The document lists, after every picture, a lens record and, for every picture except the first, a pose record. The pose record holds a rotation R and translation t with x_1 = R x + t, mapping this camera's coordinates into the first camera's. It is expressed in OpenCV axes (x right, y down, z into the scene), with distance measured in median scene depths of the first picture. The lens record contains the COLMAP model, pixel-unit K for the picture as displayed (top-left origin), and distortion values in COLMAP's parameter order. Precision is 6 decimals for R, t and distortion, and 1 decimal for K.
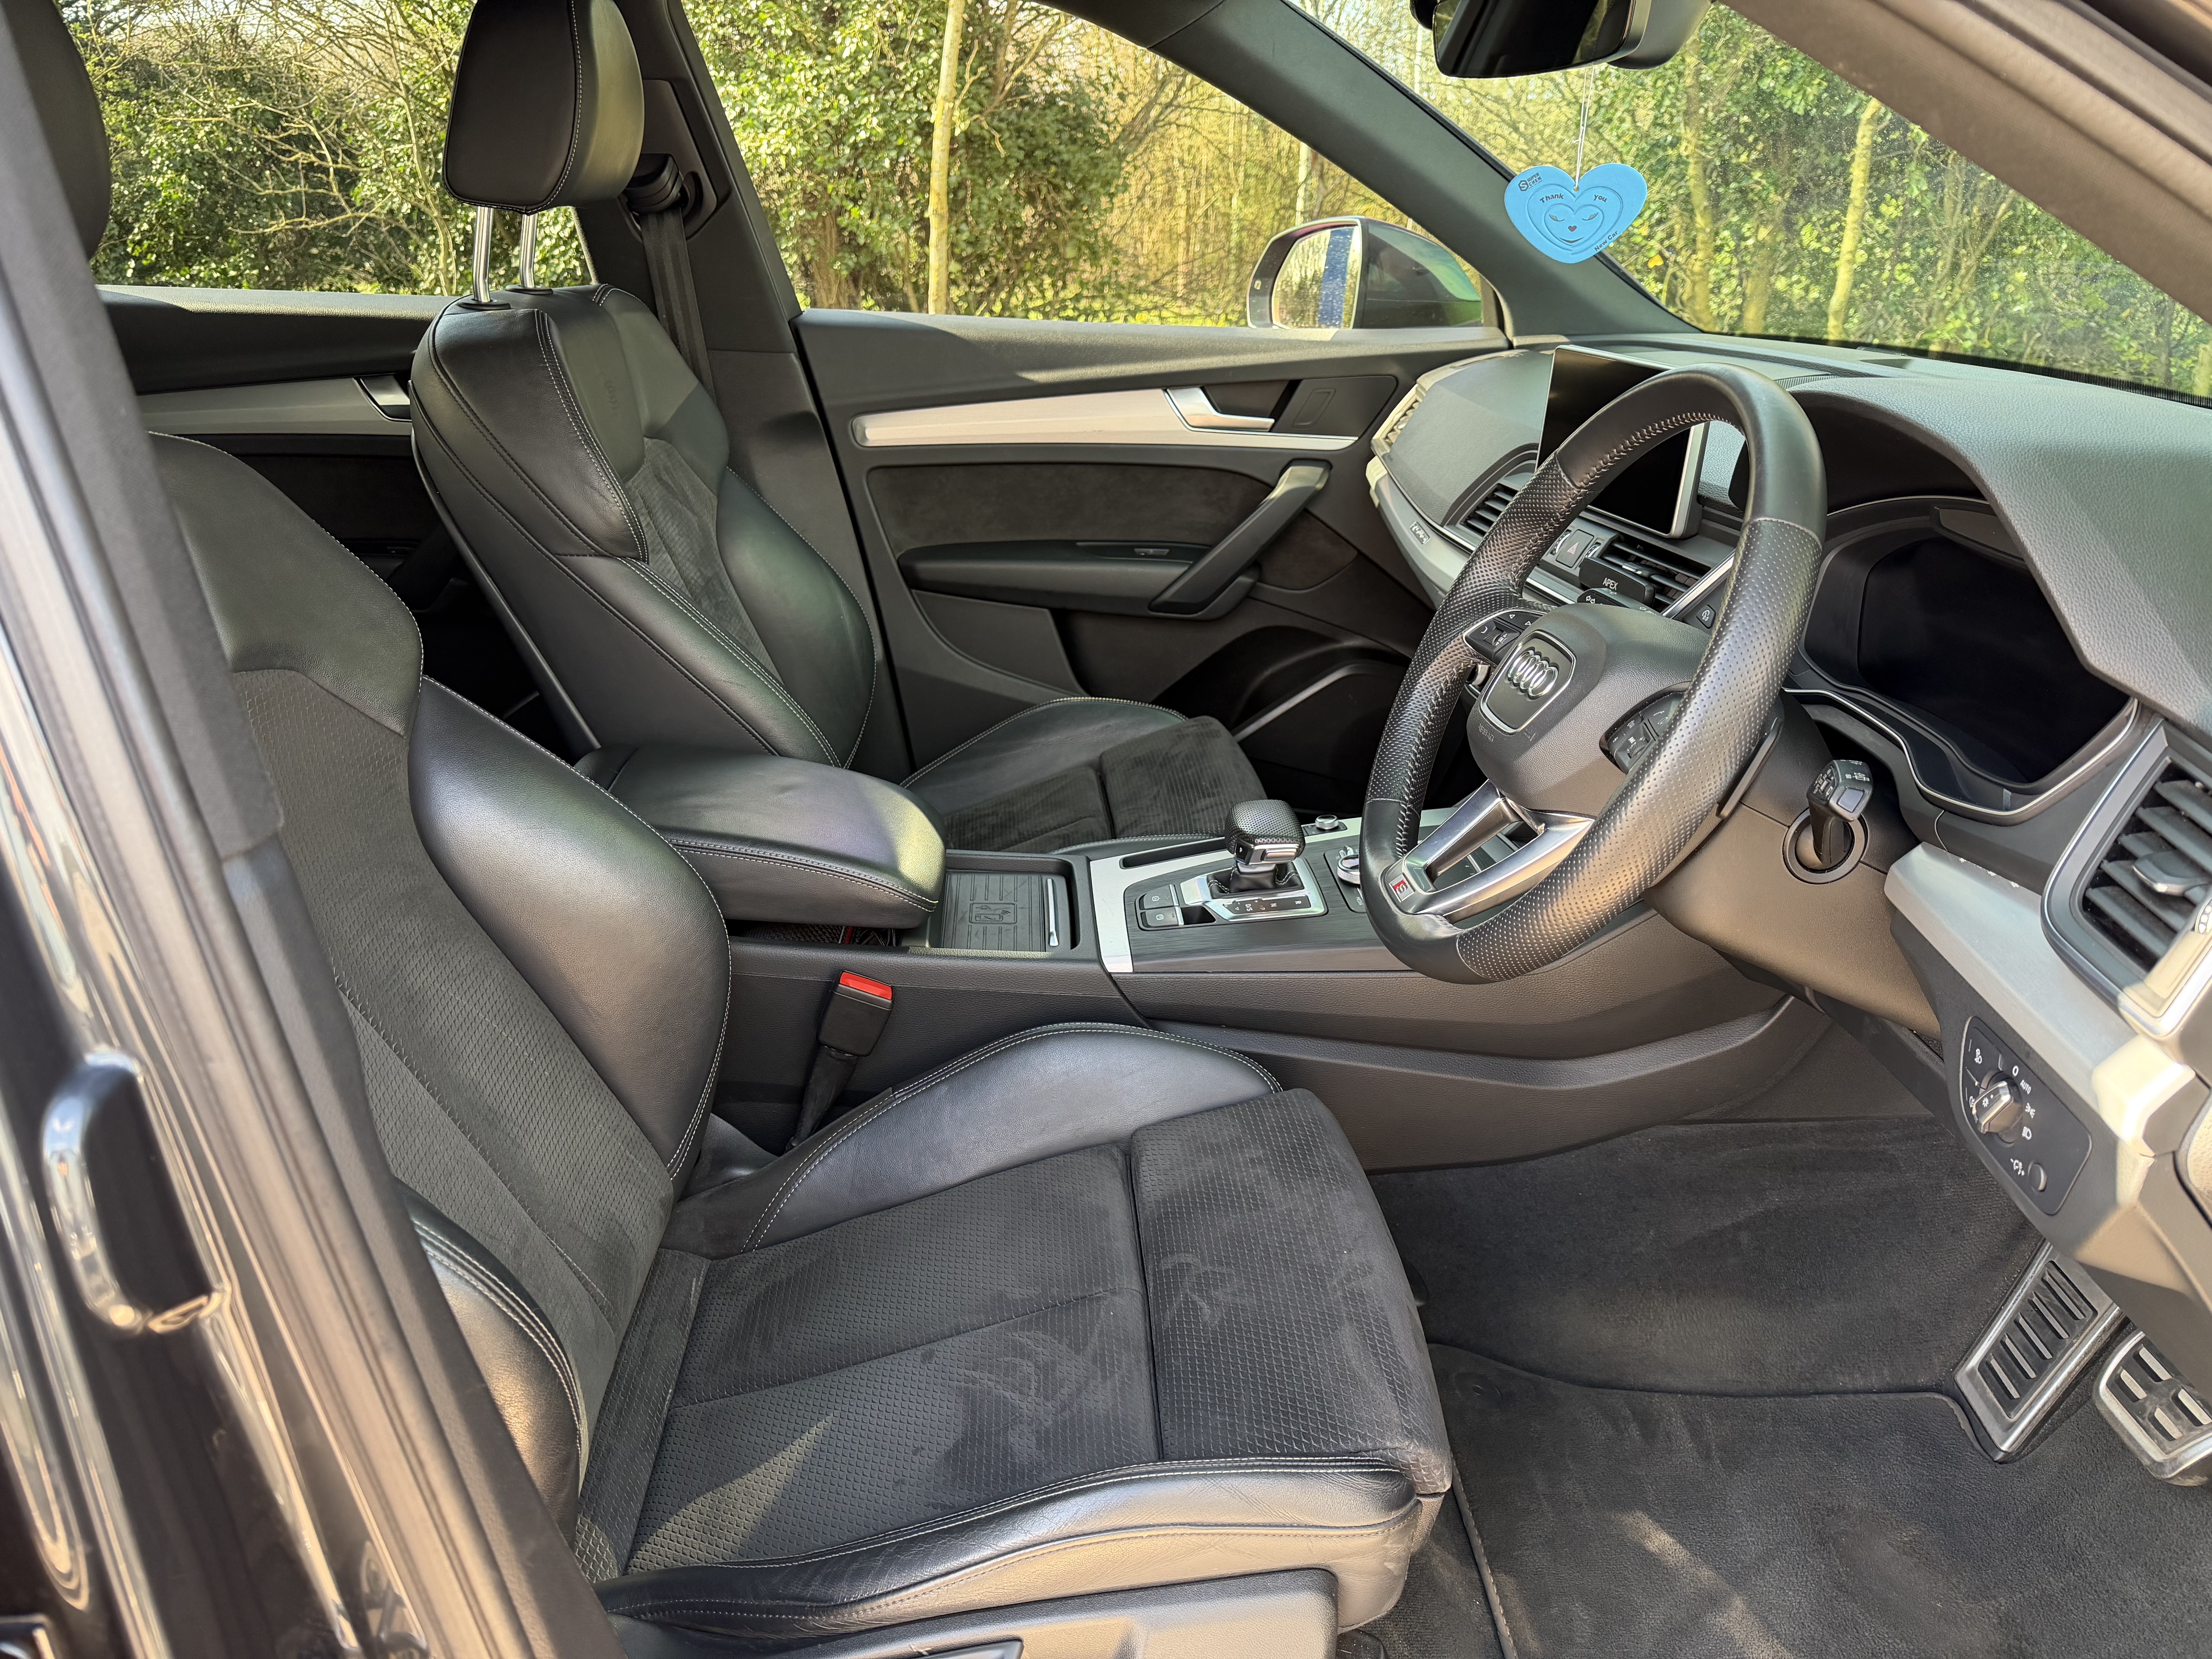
lens RADIAL K [[1546.0, 0, 1111.0], [0, 1546.0, 825.2], [0, 0, 1]] dist [0.076476, -0.115983]
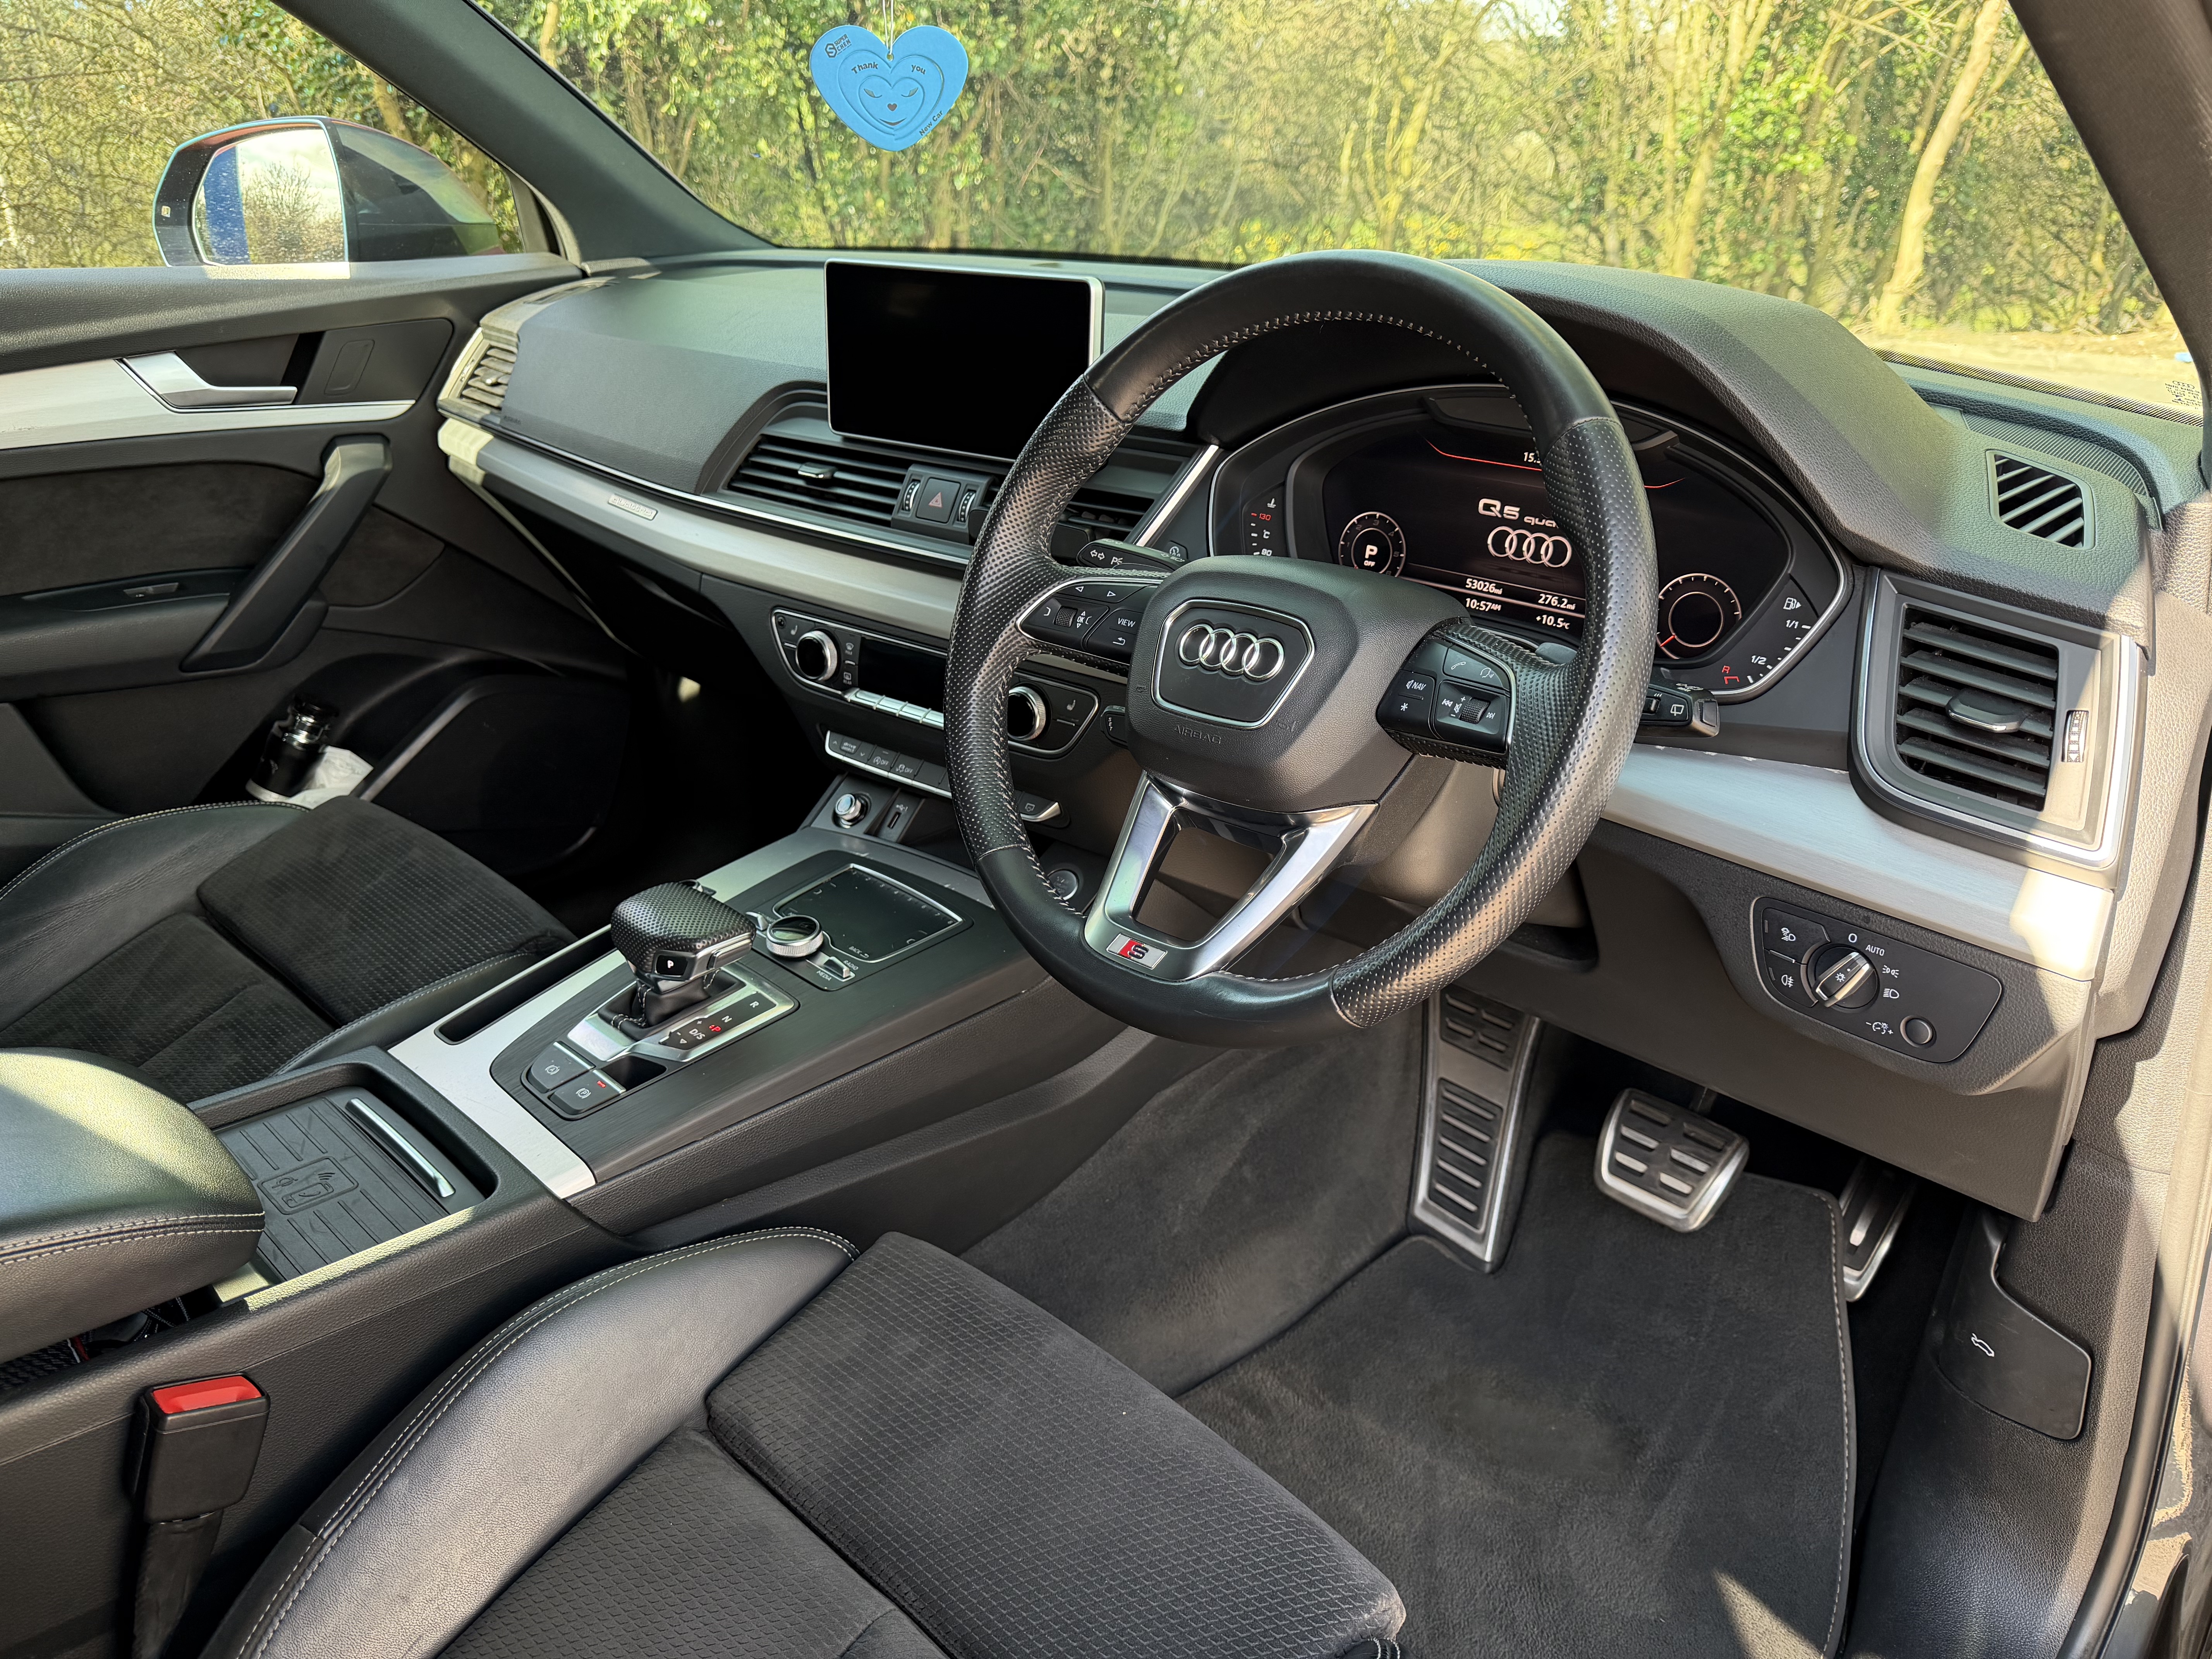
lens RADIAL K [[1564.0, 0, 1108.8], [0, 1564.0, 800.3], [0, 0, 1]] dist [0.075284, -0.115586]
pose [[0.727690, -0.262690, 0.633610, -0.173127], [0.250308, 0.961752, 0.111261, -0.071570], [-0.638603, 0.077634, 0.765610, 0.233606]]
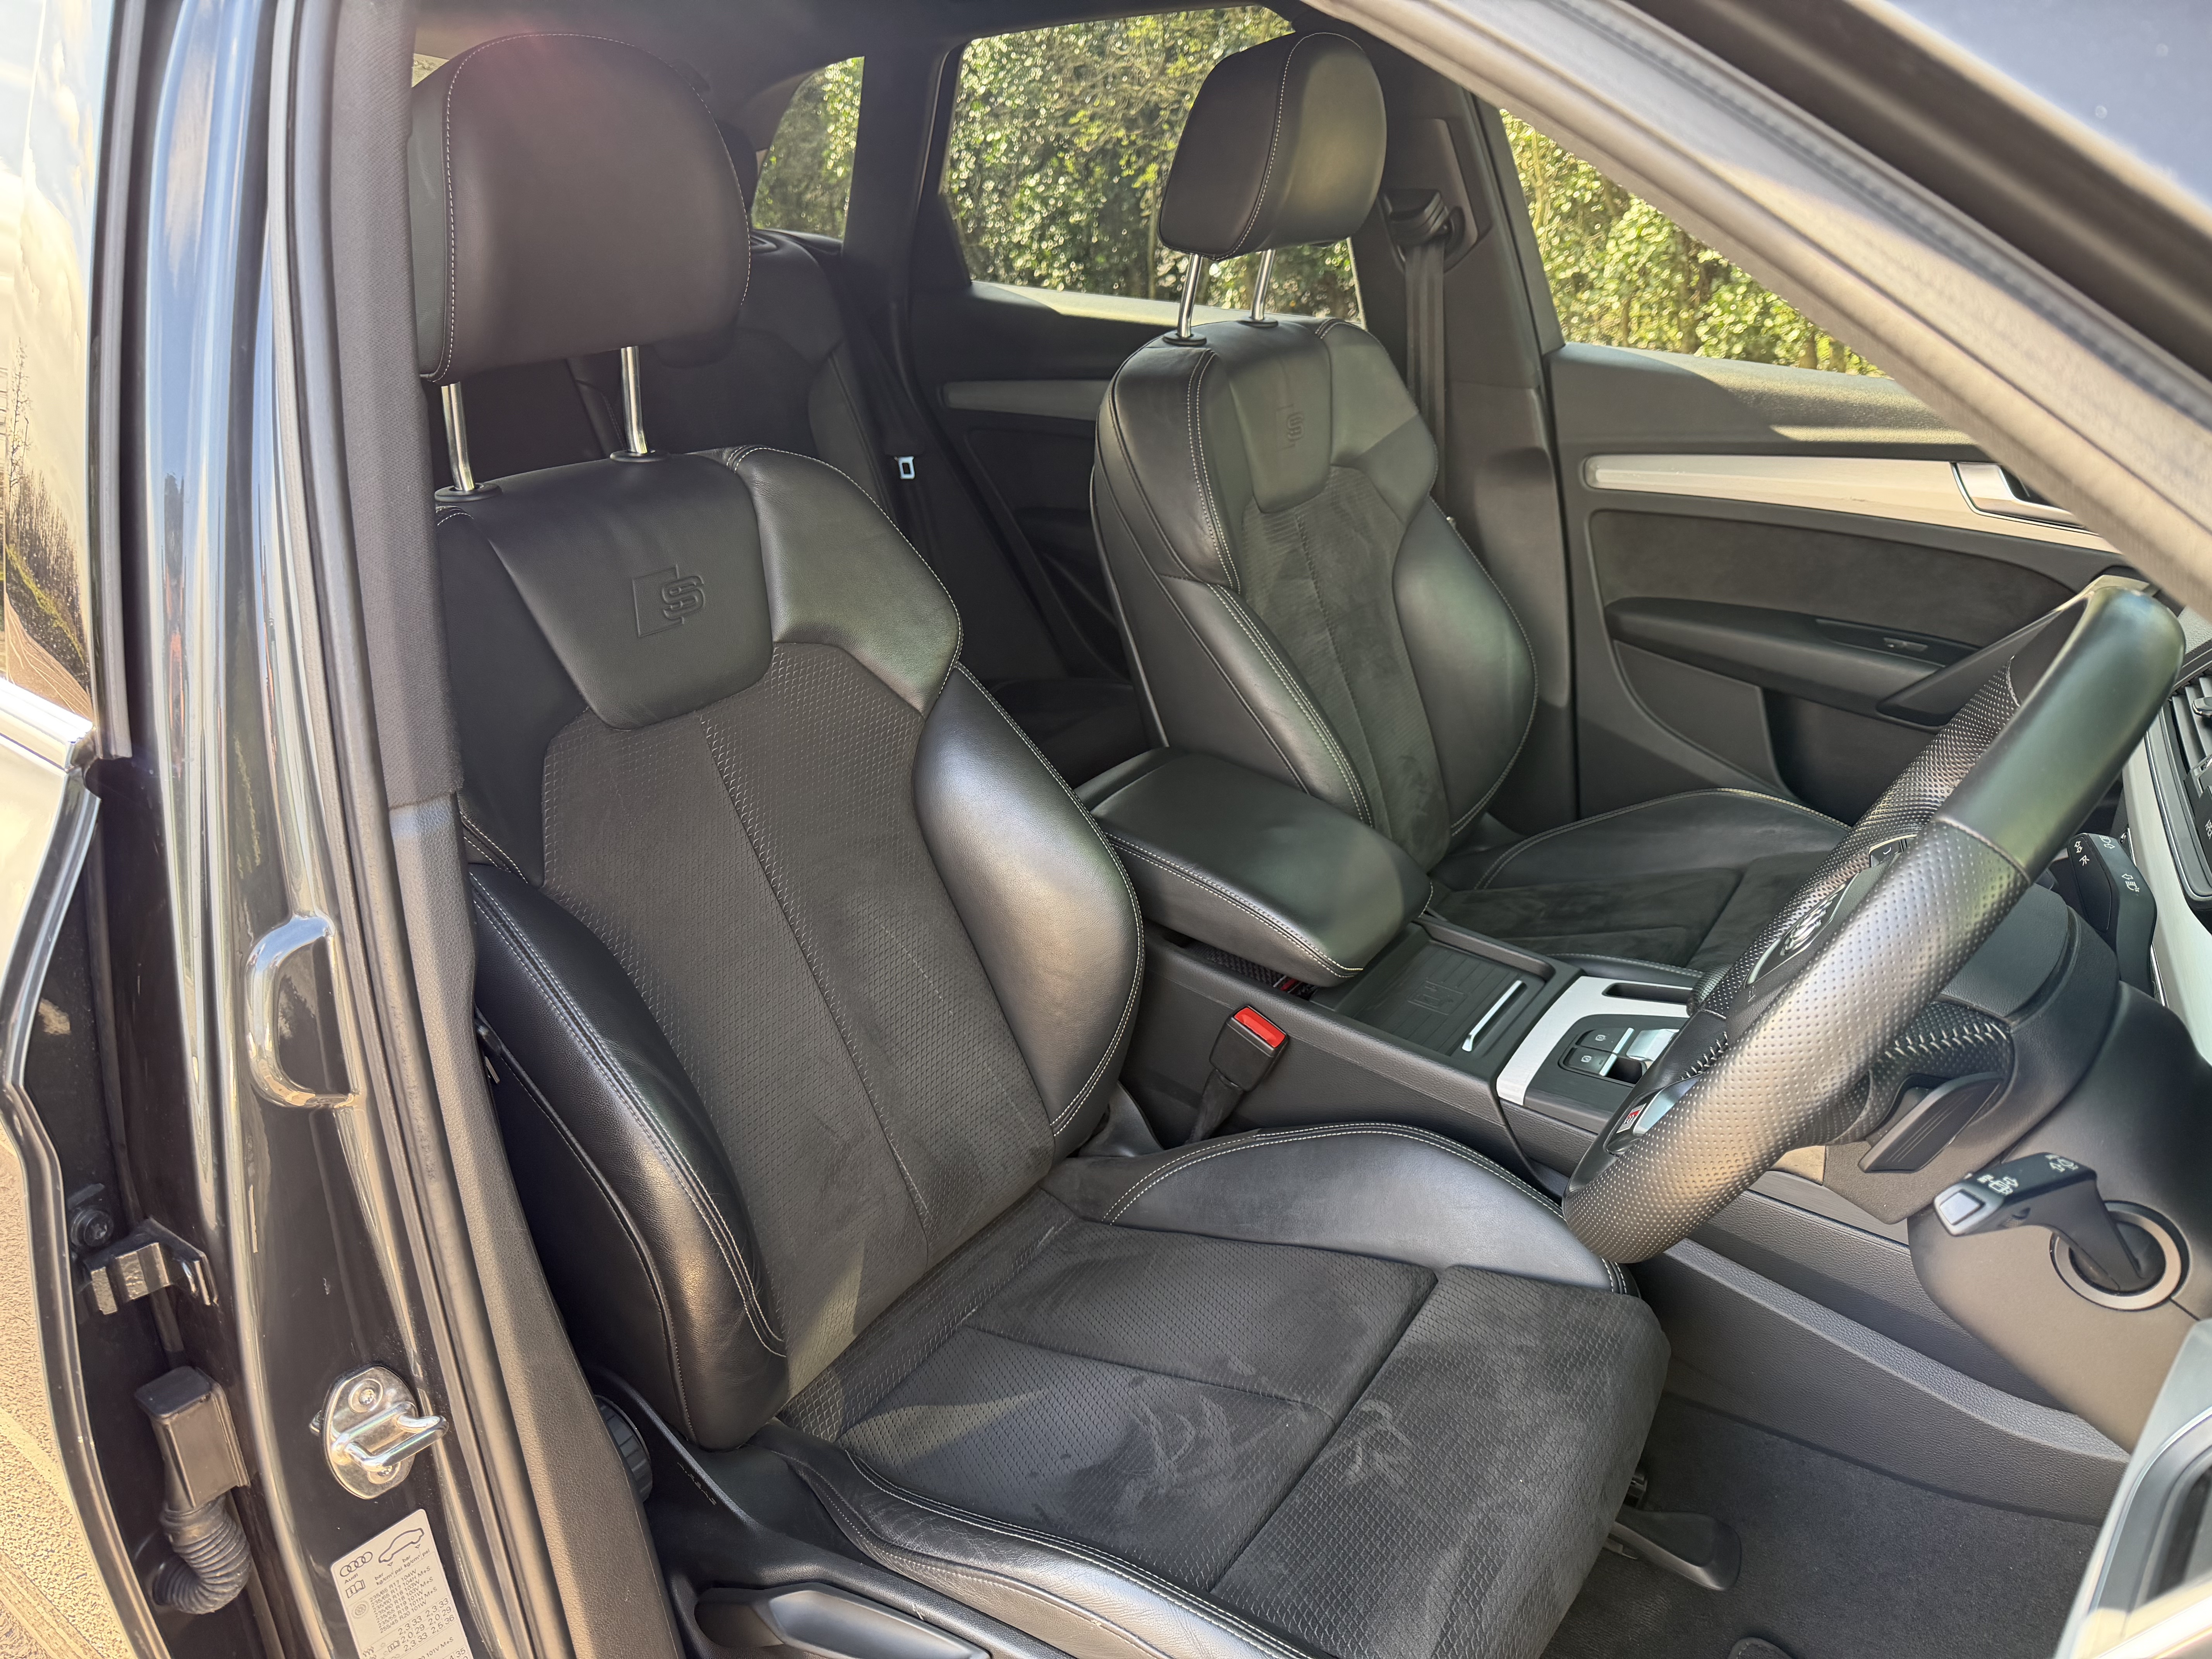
lens RADIAL K [[1546.0, 0, 1111.0], [0, 1546.0, 825.2], [0, 0, 1]] dist [0.076476, -0.115983]
pose [[0.785735, 0.245186, -0.567894, 0.247836], [-0.229791, 0.968086, 0.100030, -0.084139], [0.574297, 0.051899, 0.817000, 0.066513]]
